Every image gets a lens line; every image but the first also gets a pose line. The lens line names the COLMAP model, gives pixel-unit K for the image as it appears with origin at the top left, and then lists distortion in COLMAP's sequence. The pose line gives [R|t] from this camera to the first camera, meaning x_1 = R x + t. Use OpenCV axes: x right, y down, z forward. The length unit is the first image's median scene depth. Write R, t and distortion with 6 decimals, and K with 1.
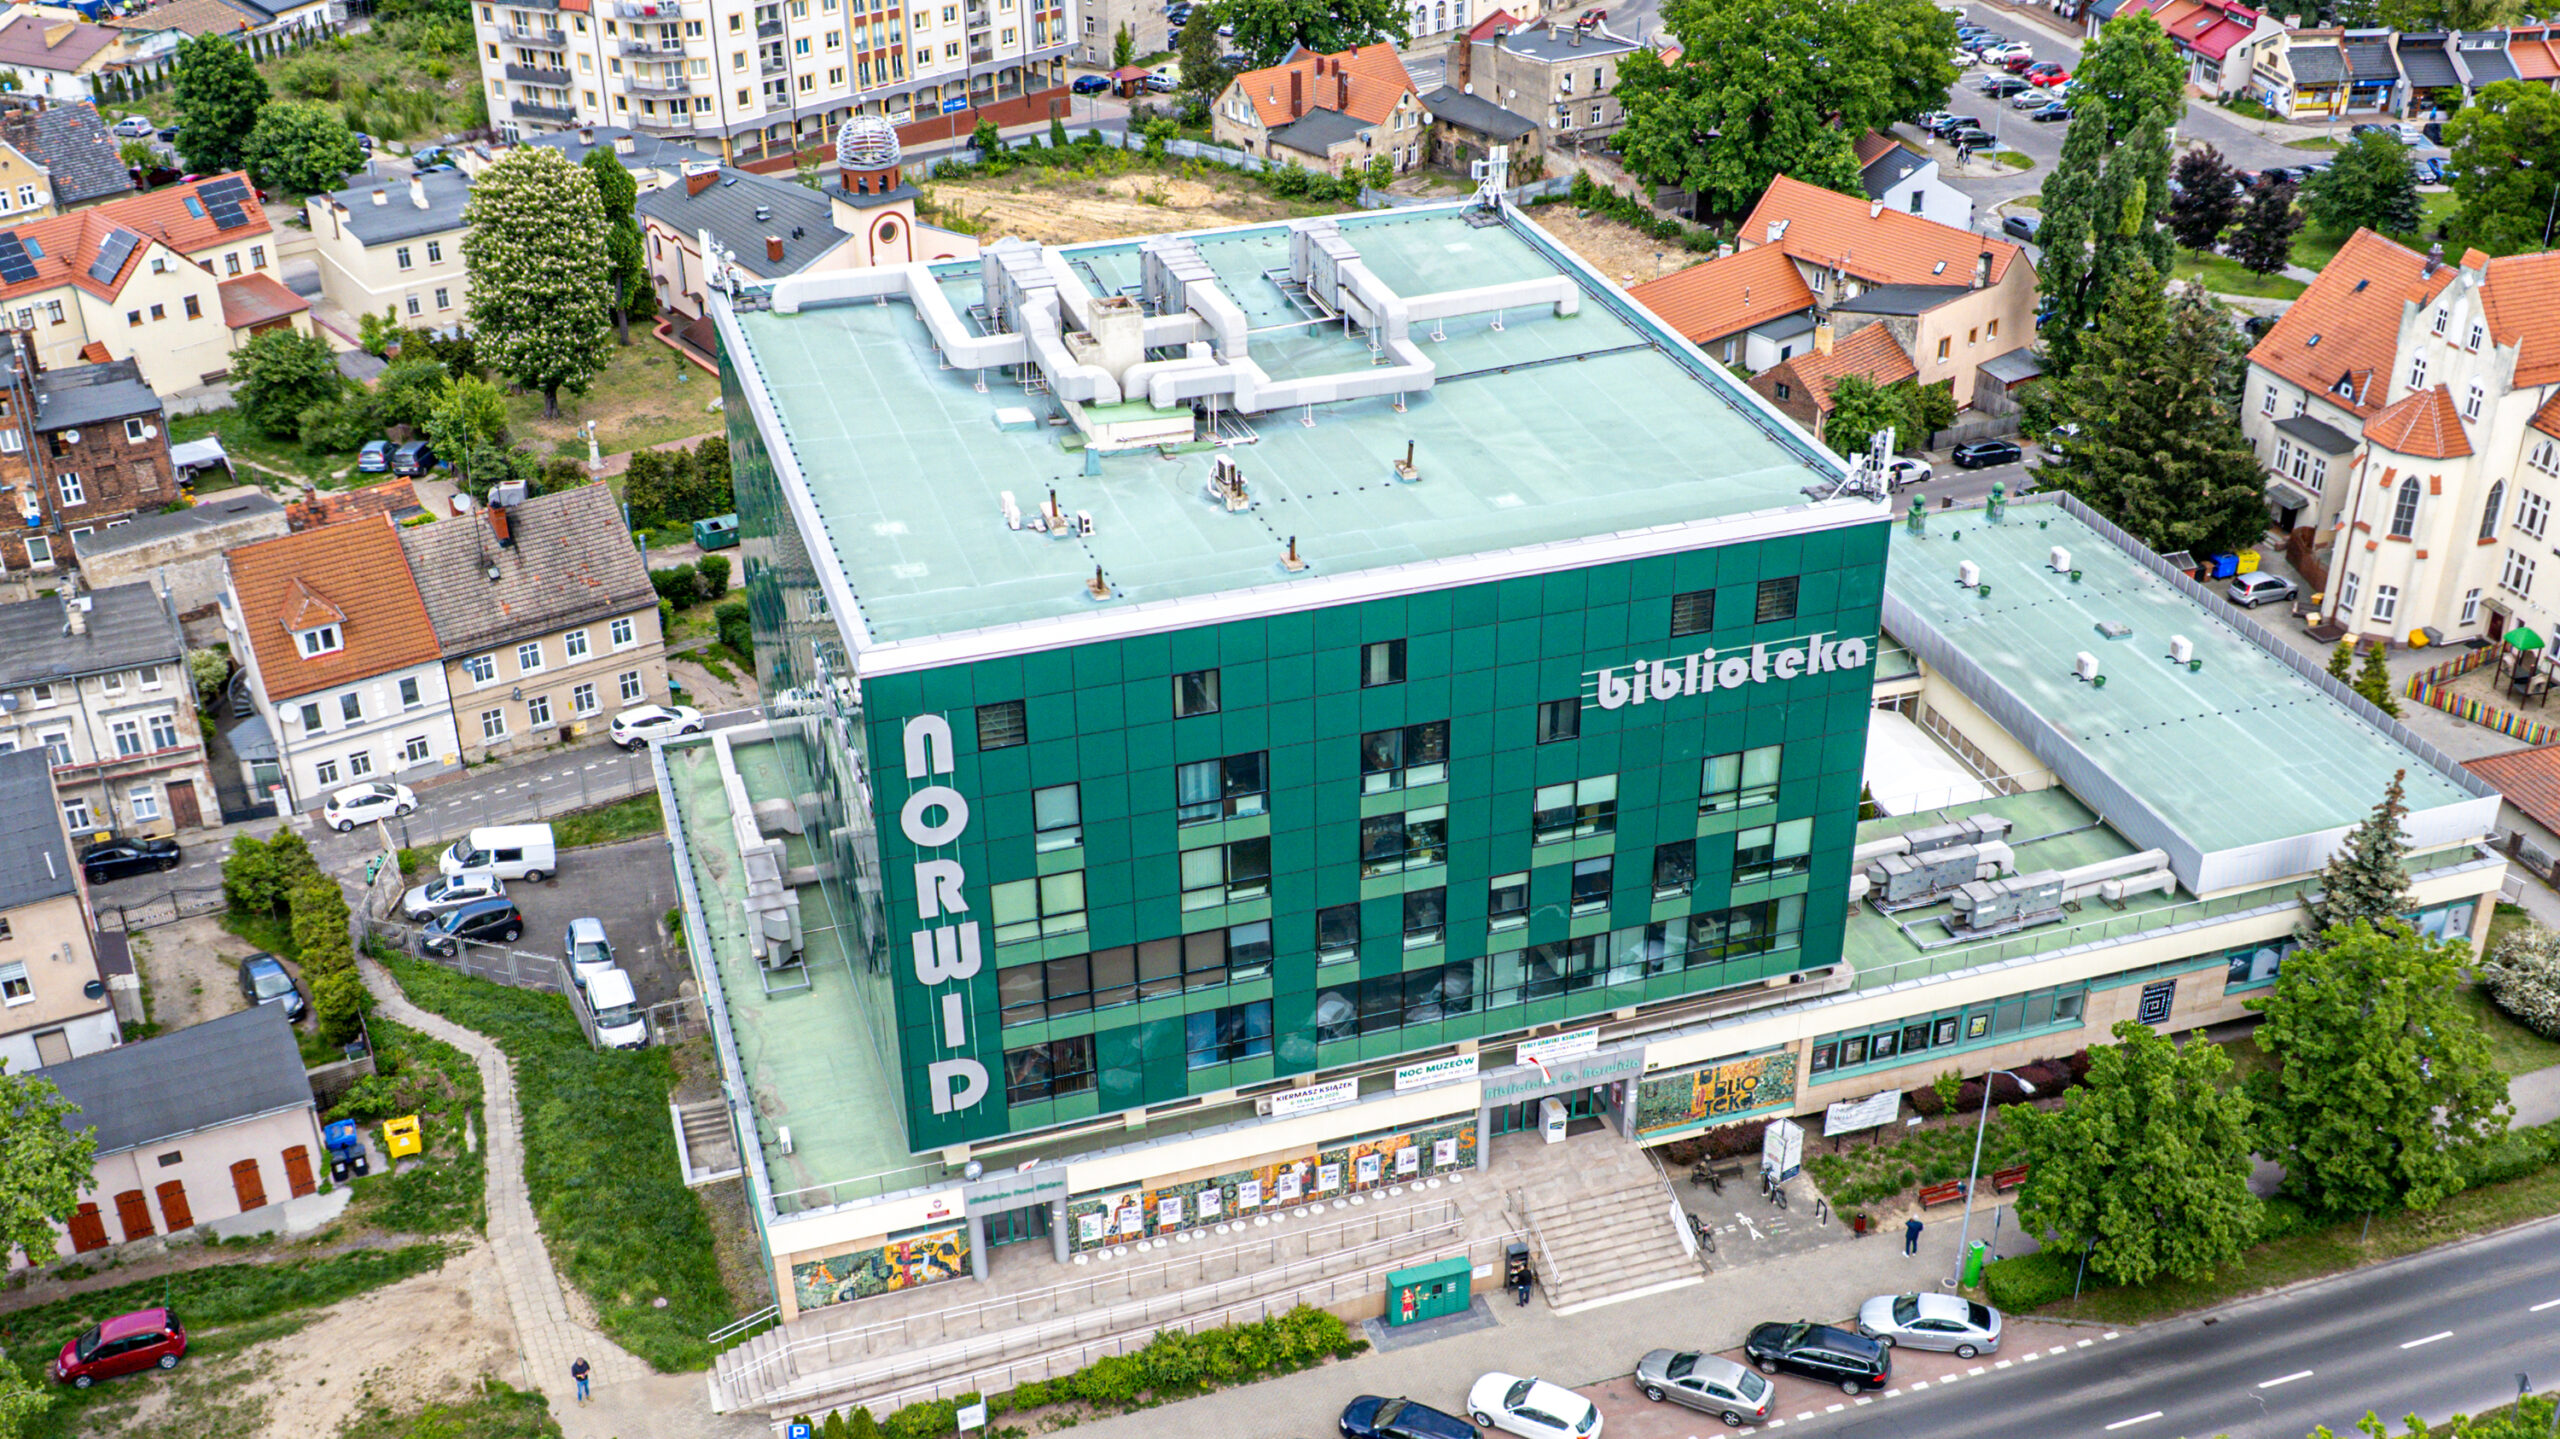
lens RADIAL K [[2461.3, 0, 1281.9], [0, 2461.3, 788.1], [0, 0, 1]] dist [-0.054378, 0.023351]
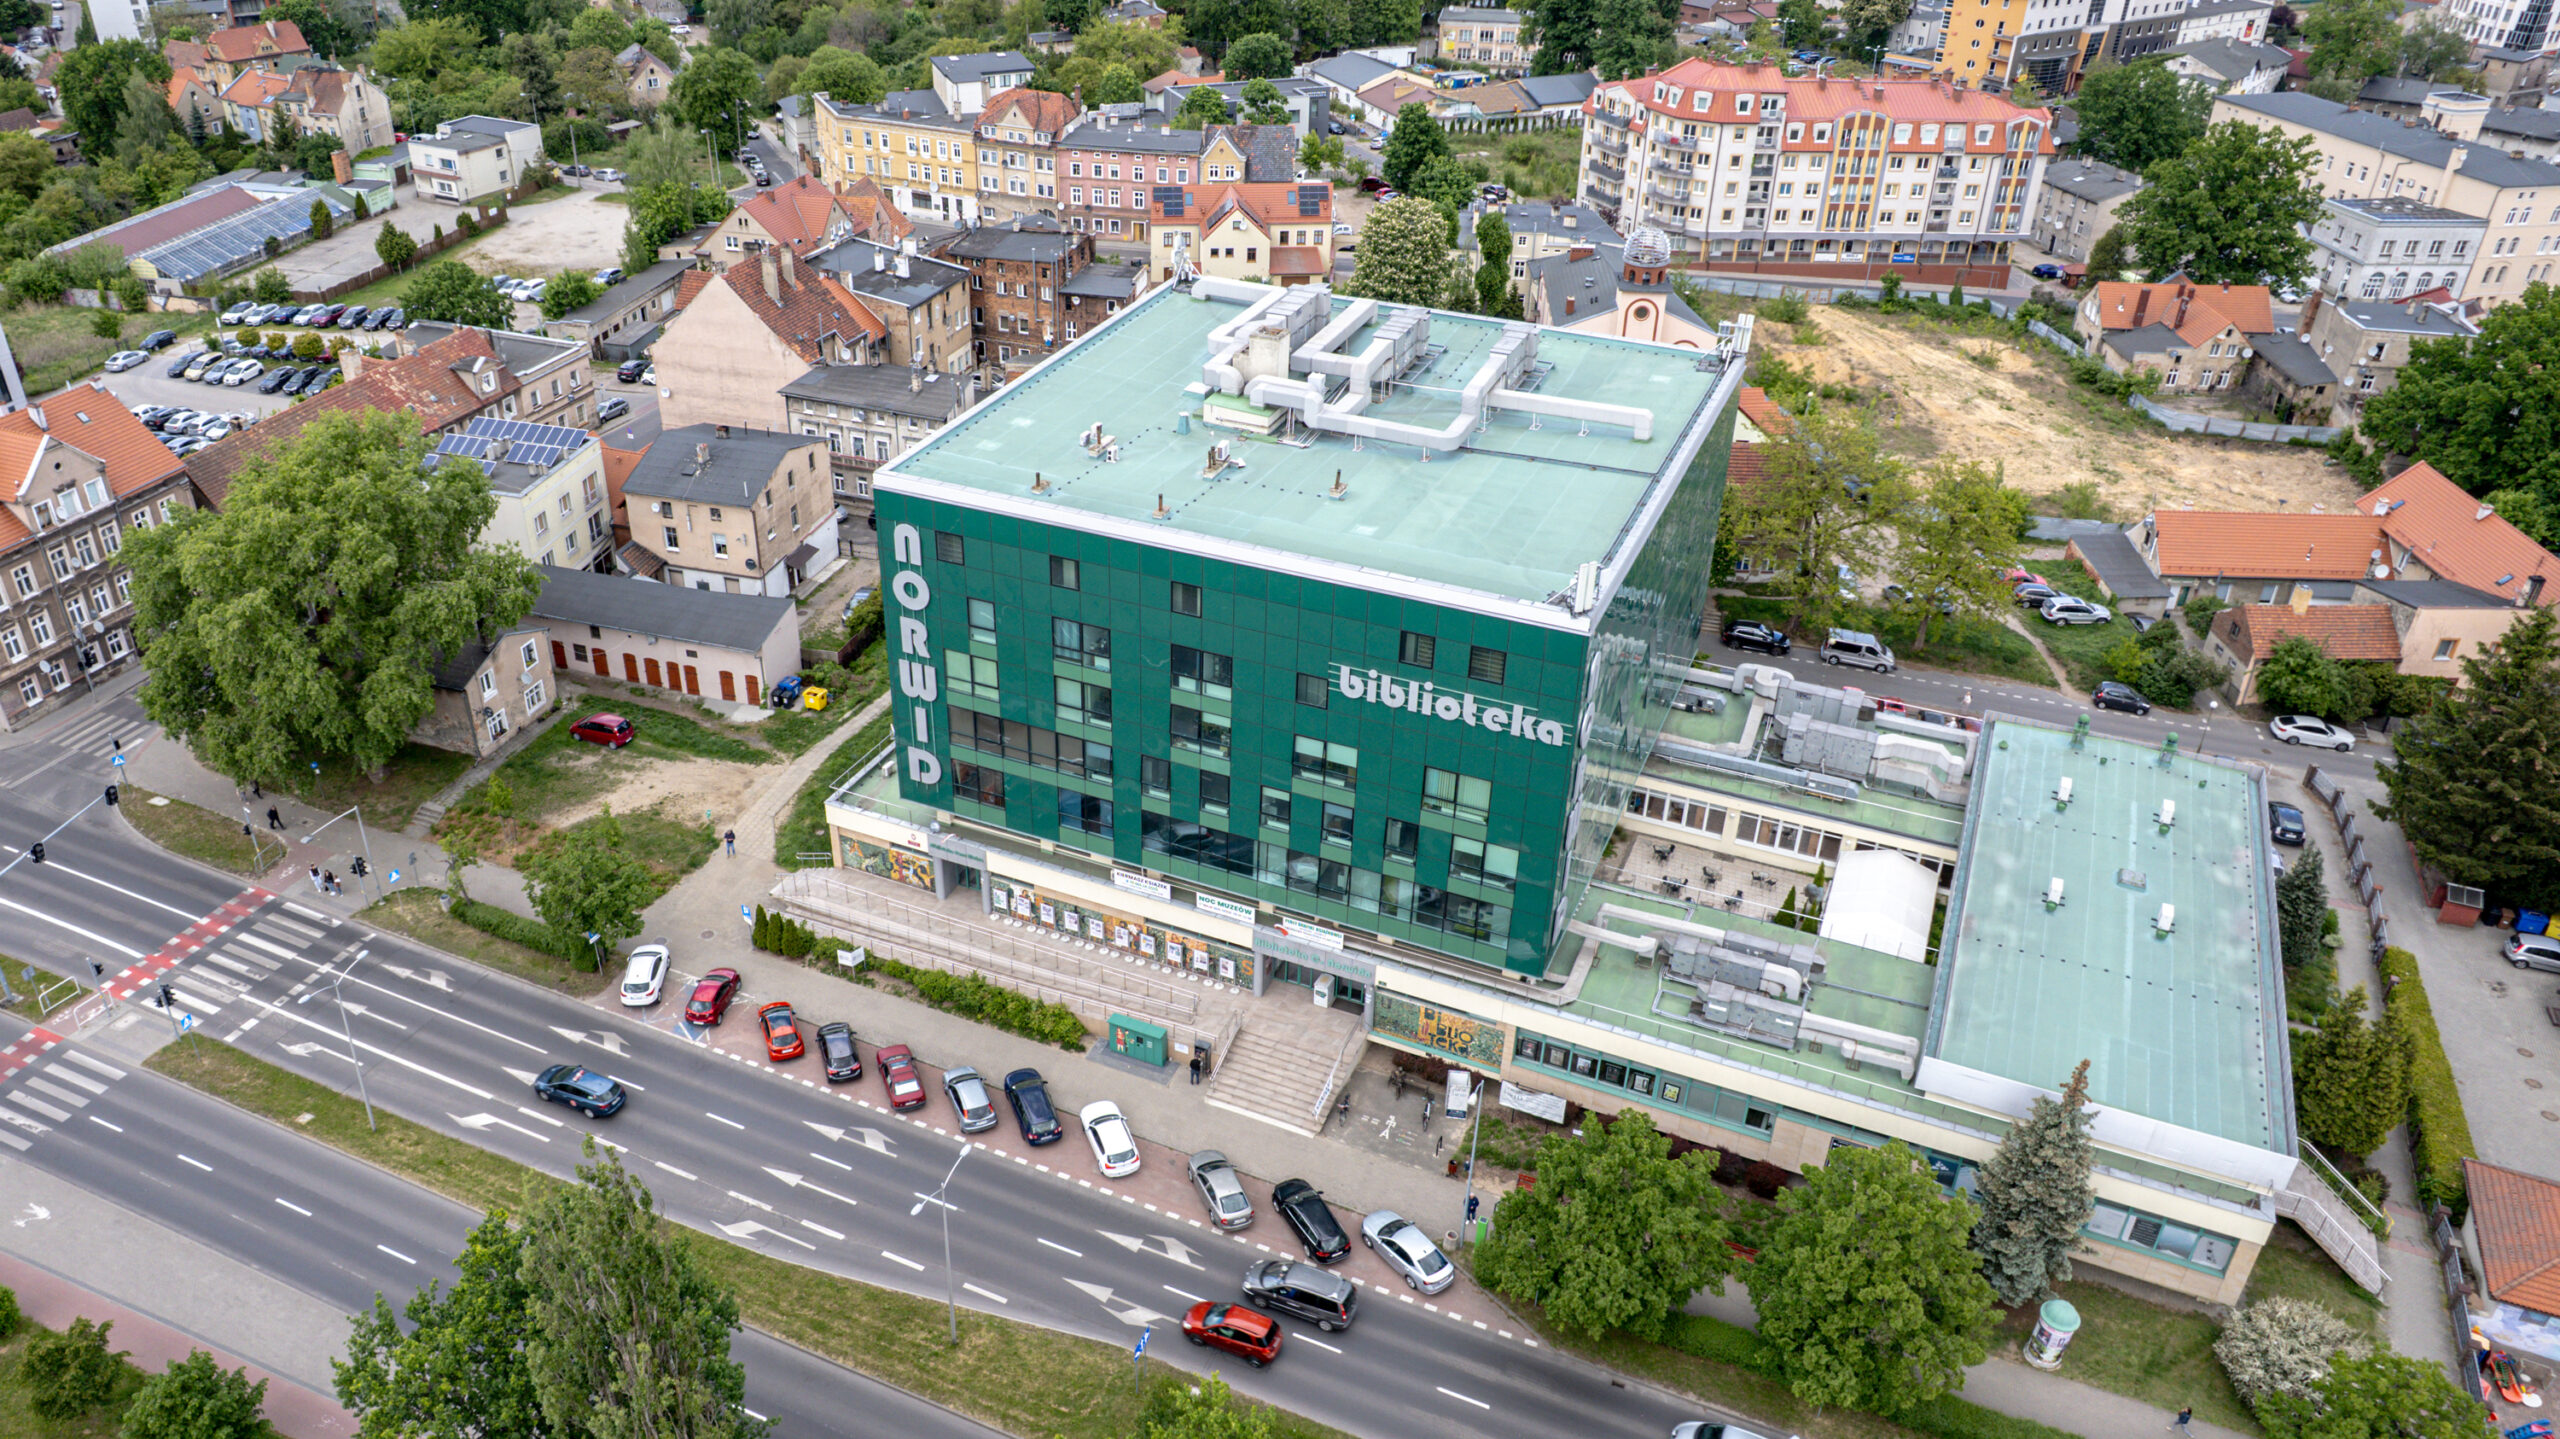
lens RADIAL K [[1749.0, 0, 1280.0], [0, 1749.0, 719.5], [0, 0, 1]] dist [-0.070163, 0.077596]
pose [[0.738912, 0.361762, -0.568452, 0.604257], [-0.356639, 0.925765, 0.125573, -0.117981], [0.571680, 0.109945, 0.813077, 0.199302]]
